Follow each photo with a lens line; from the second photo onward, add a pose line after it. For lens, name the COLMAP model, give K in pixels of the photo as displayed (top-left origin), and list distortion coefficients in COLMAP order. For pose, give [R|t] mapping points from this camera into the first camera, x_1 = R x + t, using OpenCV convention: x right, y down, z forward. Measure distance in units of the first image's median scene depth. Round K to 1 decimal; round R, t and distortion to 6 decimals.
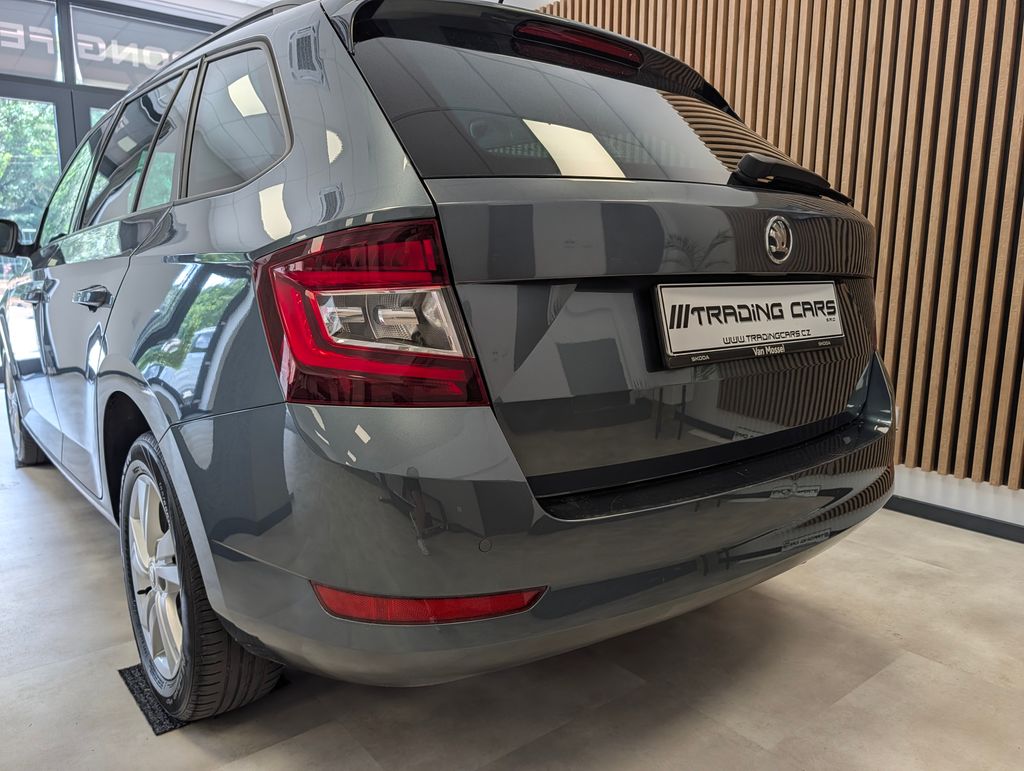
lens RADIAL K [[738.5, 0, 512.5], [0, 738.5, 396.9], [0, 0, 1]] dist [0.004874, -0.002068]
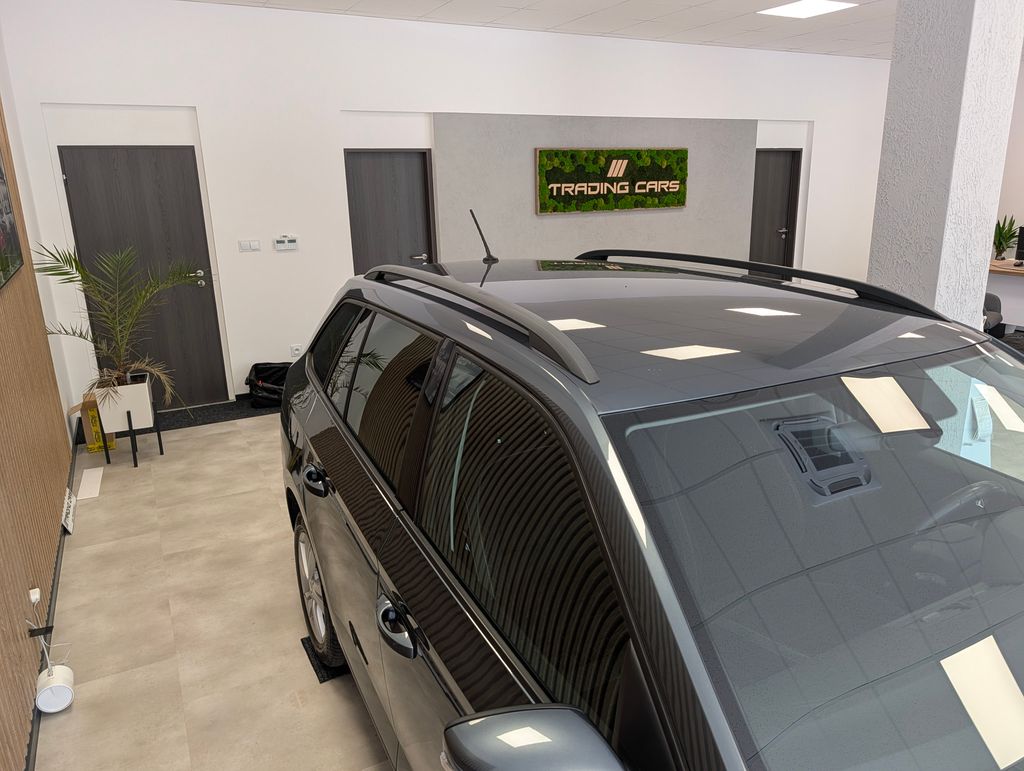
lens RADIAL K [[731.8, 0, 521.0], [0, 731.8, 385.5], [0, 0, 1]] dist [0.003448, -0.002537]
pose [[-0.983407, -0.042095, 0.176464, -0.511291], [0.040589, 0.896995, 0.440174, -1.229909], [-0.176816, 0.440032, -0.880402, 3.298636]]
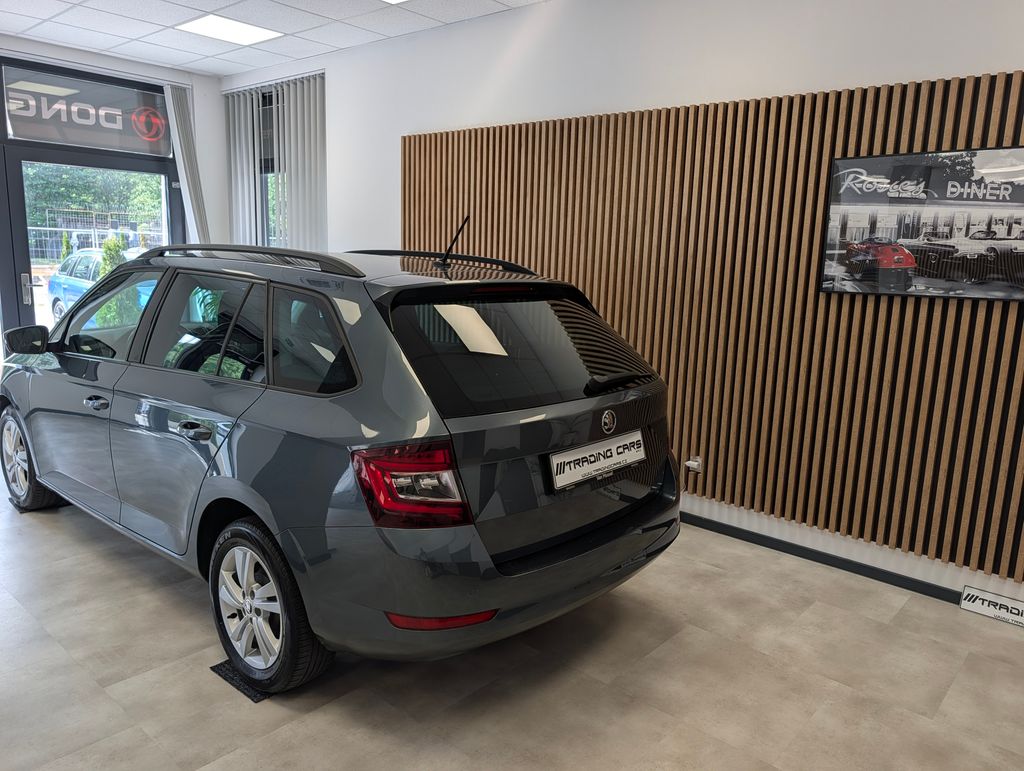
lens RADIAL K [[731.8, 0, 521.0], [0, 731.8, 385.5], [0, 0, 1]] dist [0.003448, -0.002537]
pose [[0.984329, -0.003073, 0.176314, -0.193939], [0.002554, 0.999992, 0.003167, -0.286476], [-0.176322, -0.002667, 0.984329, -0.795649]]
